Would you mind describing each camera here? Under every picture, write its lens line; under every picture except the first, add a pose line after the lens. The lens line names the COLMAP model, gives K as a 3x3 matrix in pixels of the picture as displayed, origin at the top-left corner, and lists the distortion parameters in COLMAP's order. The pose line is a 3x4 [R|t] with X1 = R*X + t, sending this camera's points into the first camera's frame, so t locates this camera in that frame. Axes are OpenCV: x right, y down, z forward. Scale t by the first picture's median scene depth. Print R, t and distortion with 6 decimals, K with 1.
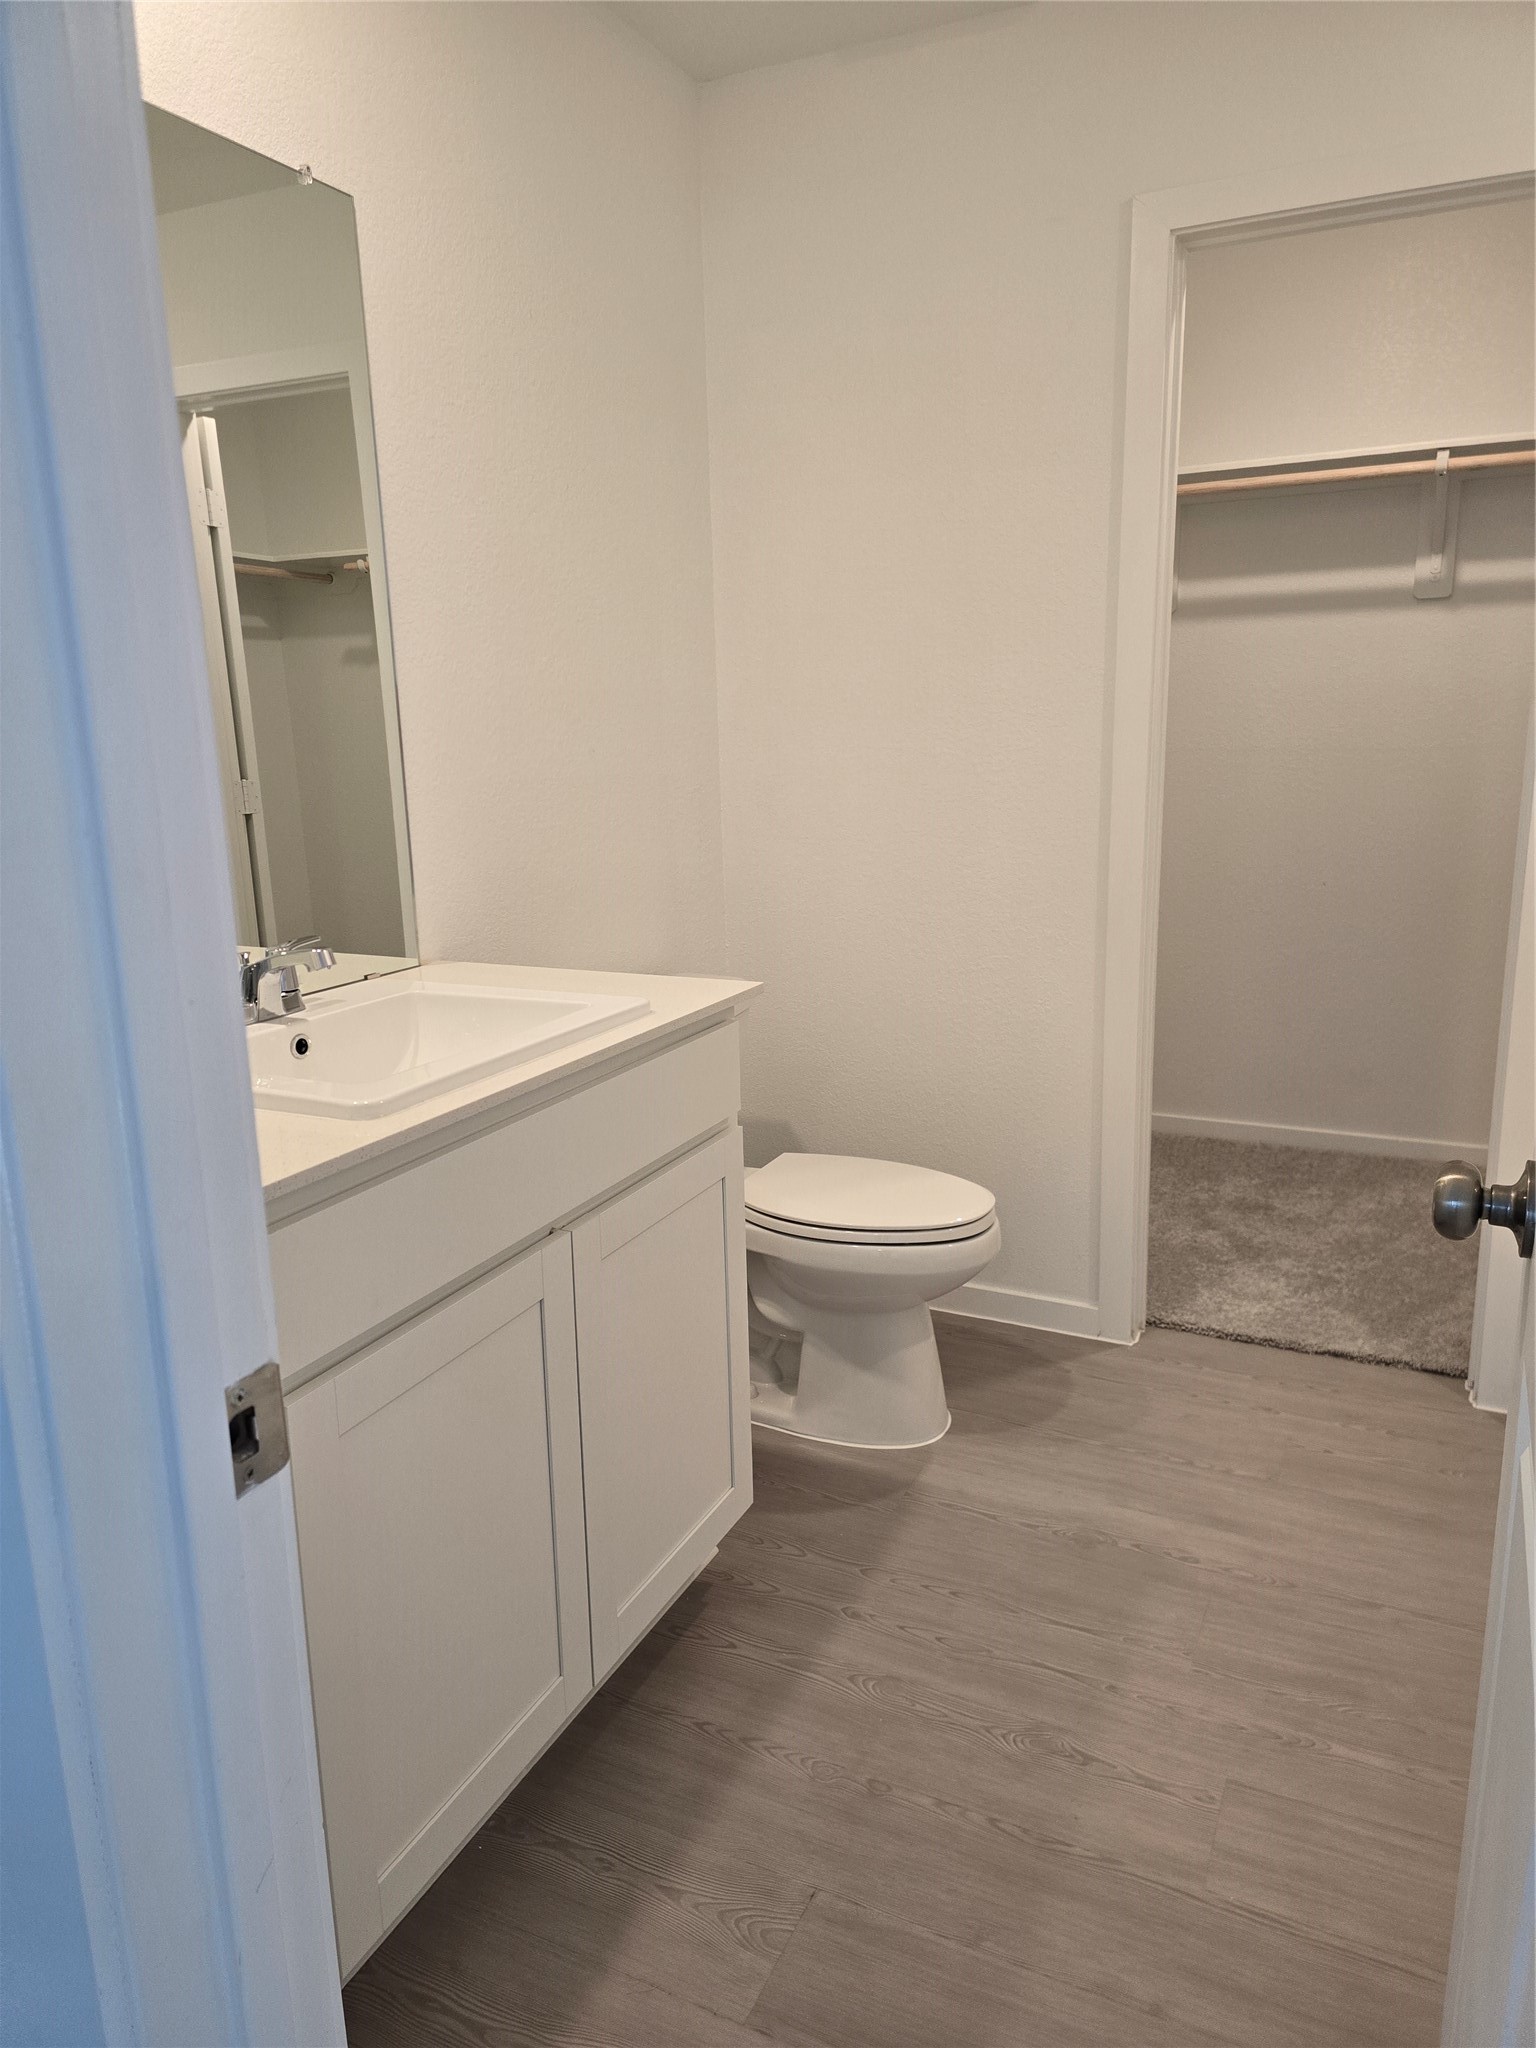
lens RADIAL K [[1383.3, 0, 759.0], [0, 1383.3, 1021.2], [0, 0, 1]] dist [0.063900, -0.070518]
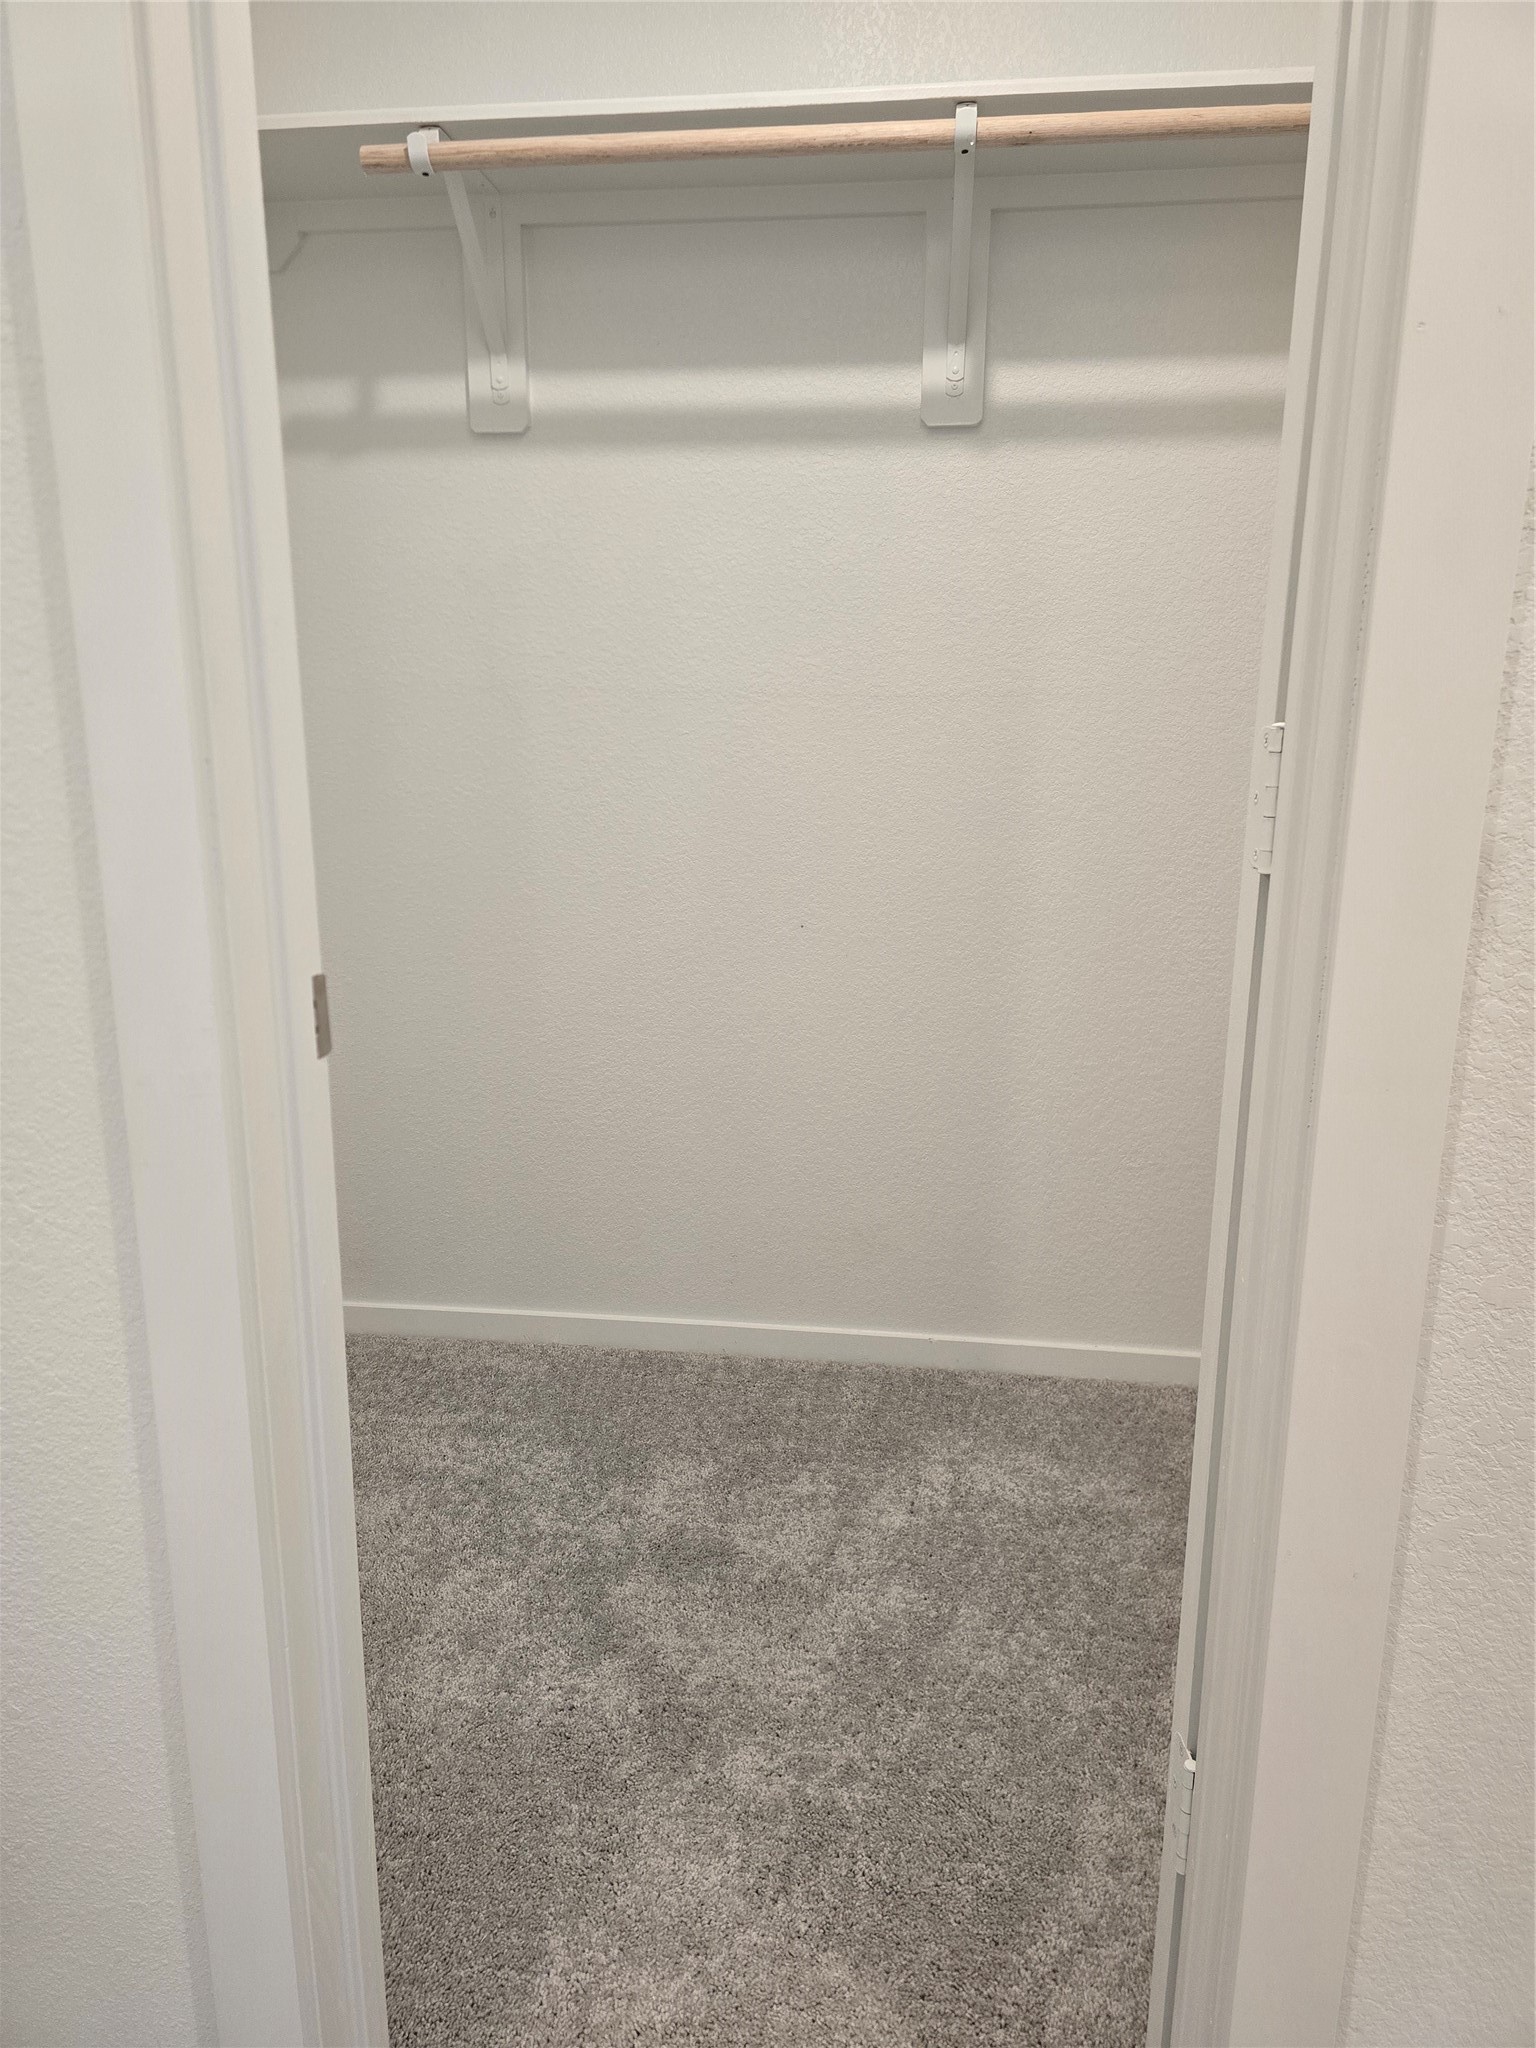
lens RADIAL K [[1383.3, 0, 759.3], [0, 1383.3, 1005.6], [0, 0, 1]] dist [0.063900, -0.070518]
pose [[0.945773, -0.043753, 0.321868, 0.295381], [0.042184, 0.999040, 0.011851, -0.106874], [-0.322077, 0.002369, 0.946710, 0.674768]]
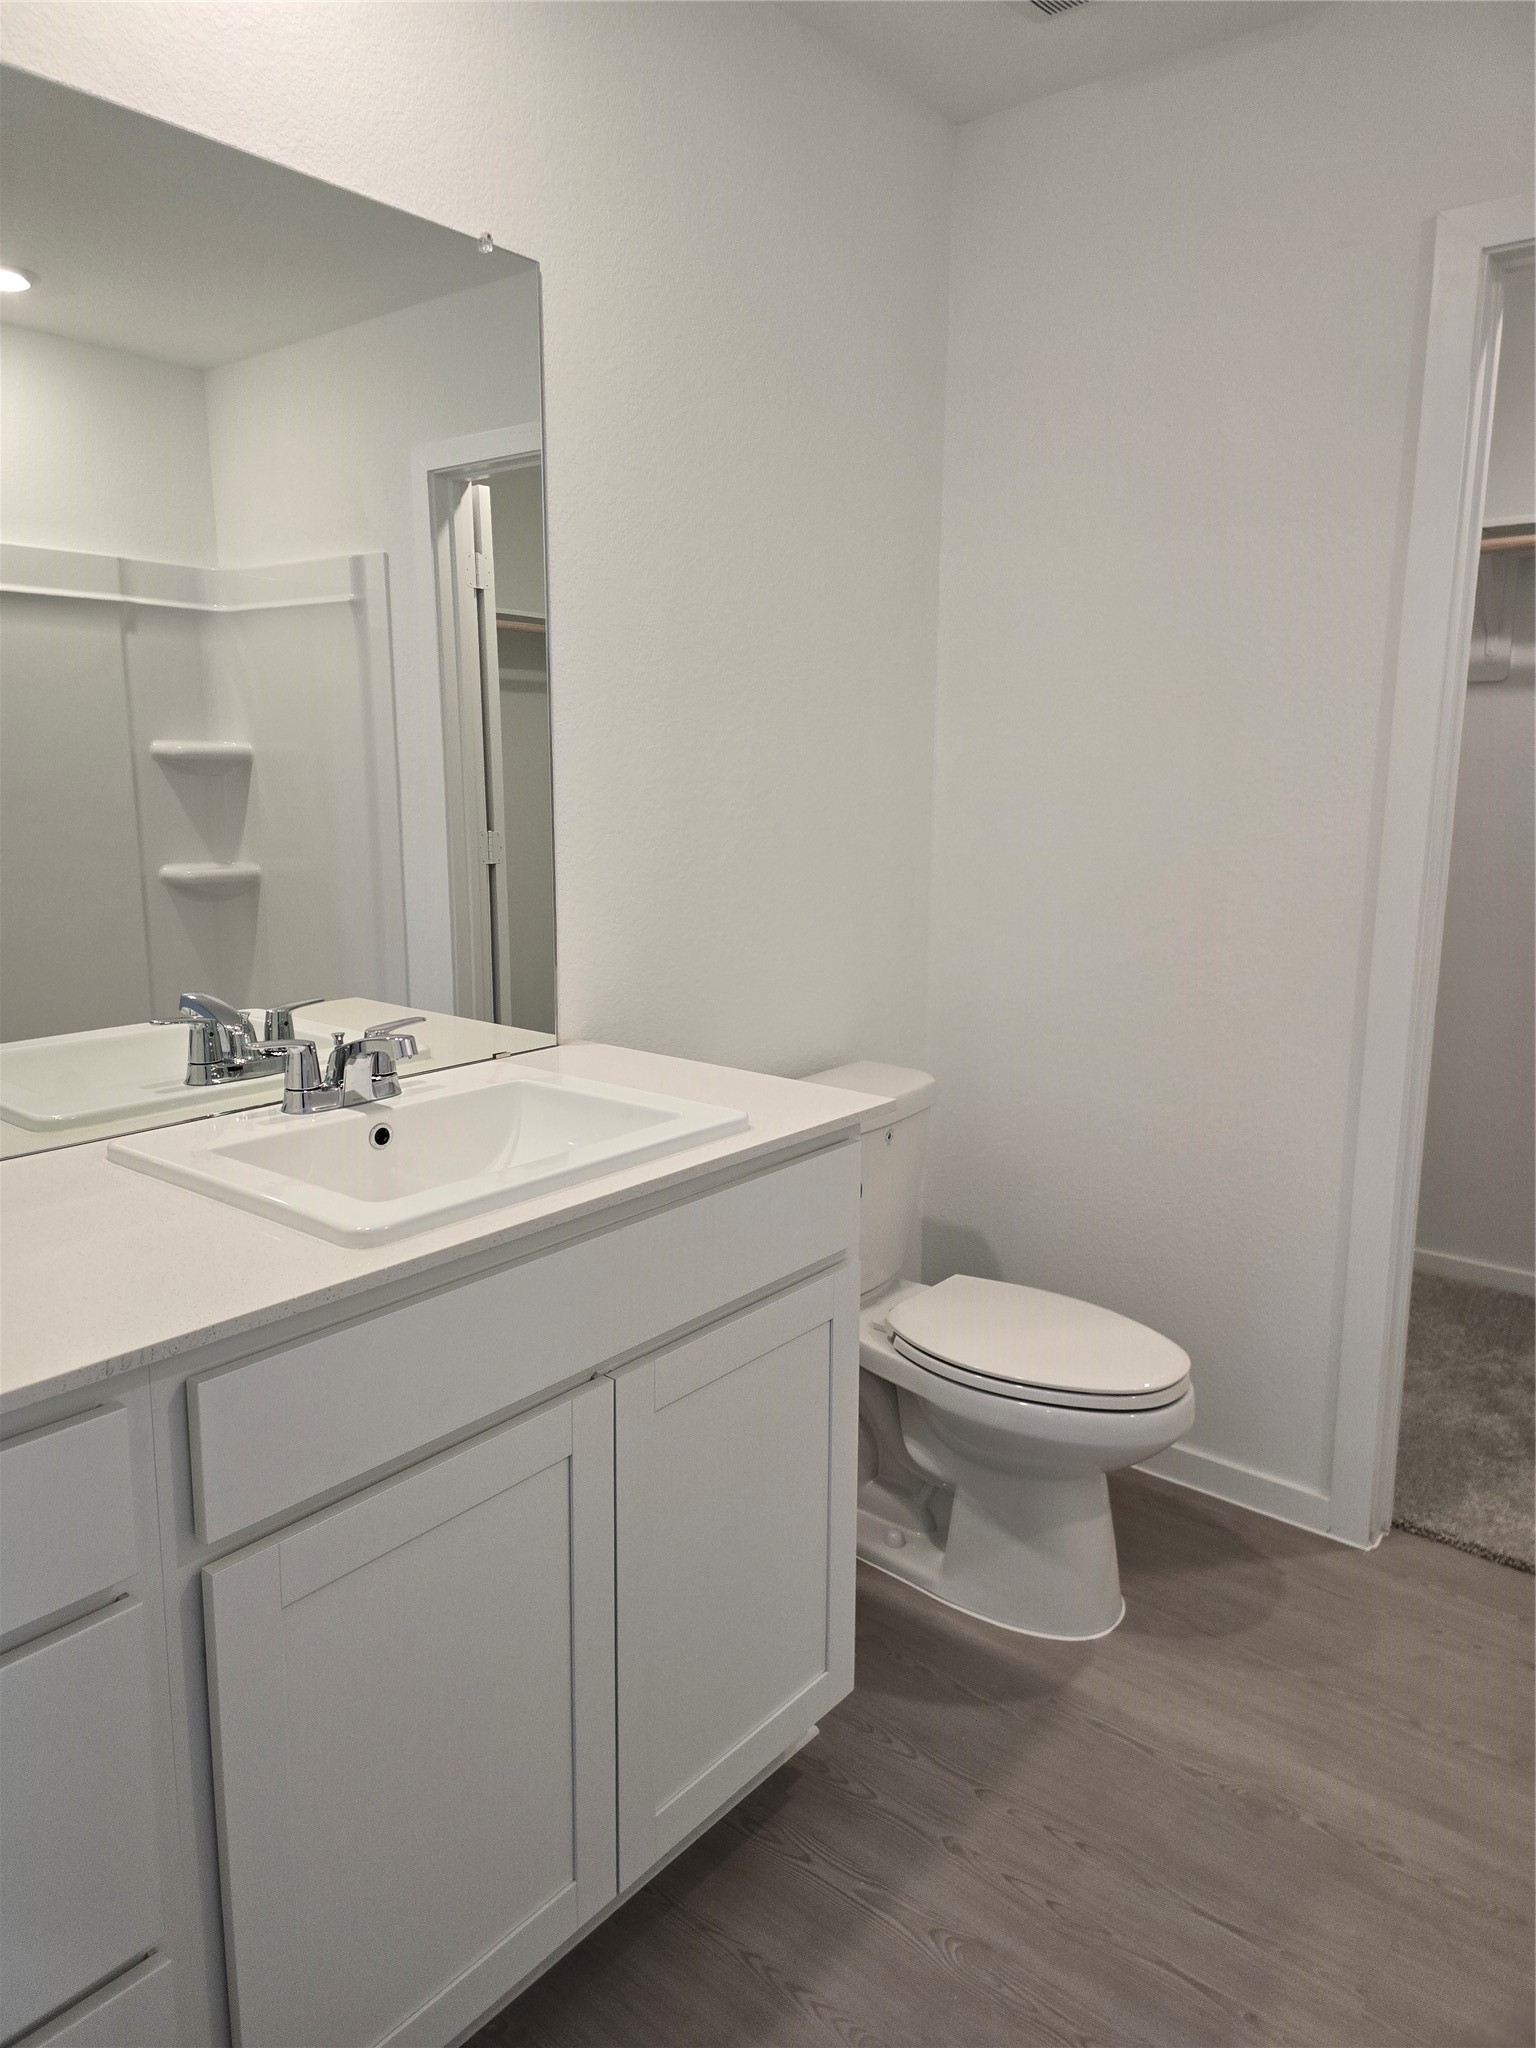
lens RADIAL K [[1383.3, 0, 733.2], [0, 1383.3, 1003.0], [0, 0, 1]] dist [0.063900, -0.070518]
pose [[0.969392, 0.068232, -0.235847, 0.080923], [-0.078510, 0.996318, -0.034456, -0.039145], [0.232628, 0.051918, 0.971179, 0.084777]]
